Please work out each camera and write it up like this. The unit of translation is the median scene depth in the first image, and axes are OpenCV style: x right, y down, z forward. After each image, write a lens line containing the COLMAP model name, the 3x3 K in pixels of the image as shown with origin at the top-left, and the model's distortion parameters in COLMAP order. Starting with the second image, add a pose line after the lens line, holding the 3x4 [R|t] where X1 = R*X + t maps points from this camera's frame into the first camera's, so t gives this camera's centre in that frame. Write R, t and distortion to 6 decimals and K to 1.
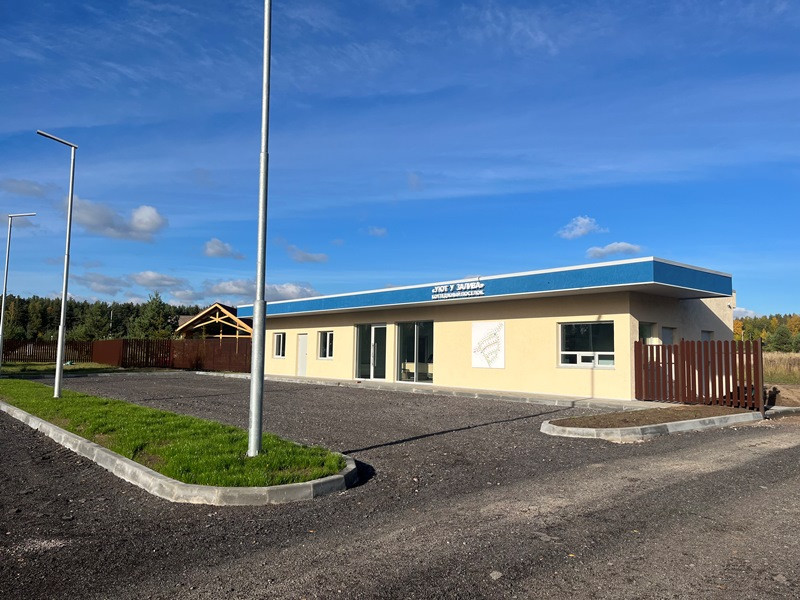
lens RADIAL K [[615.1, 0, 392.4], [0, 615.1, 304.3], [0, 0, 1]] dist [0.063821, -0.084059]
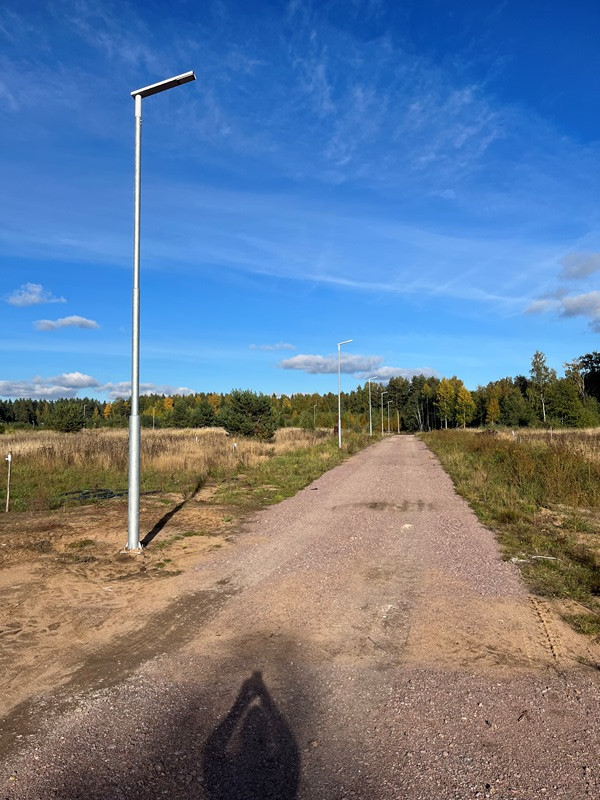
lens RADIAL K [[615.1, 0, 292.5], [0, 615.1, 400.3], [0, 0, 1]] dist [0.063821, -0.084059]
pose [[0.776607, 0.010722, 0.629894, 0.439928], [-0.030088, 0.999345, 0.020084, 0.022364], [-0.629266, -0.034550, 0.776421, 0.374569]]
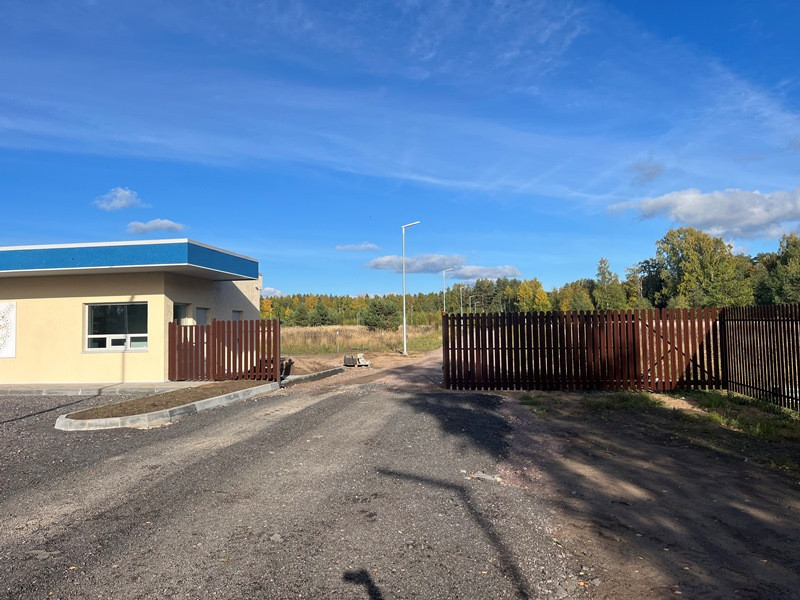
lens RADIAL K [[615.1, 0, 406.7], [0, 615.1, 307.4], [0, 0, 1]] dist [0.063821, -0.084059]
pose [[0.747727, -0.004825, 0.663989, 0.020454], [-0.022225, 0.999231, 0.032288, -0.006366], [-0.663635, -0.038900, 0.747045, 0.004963]]
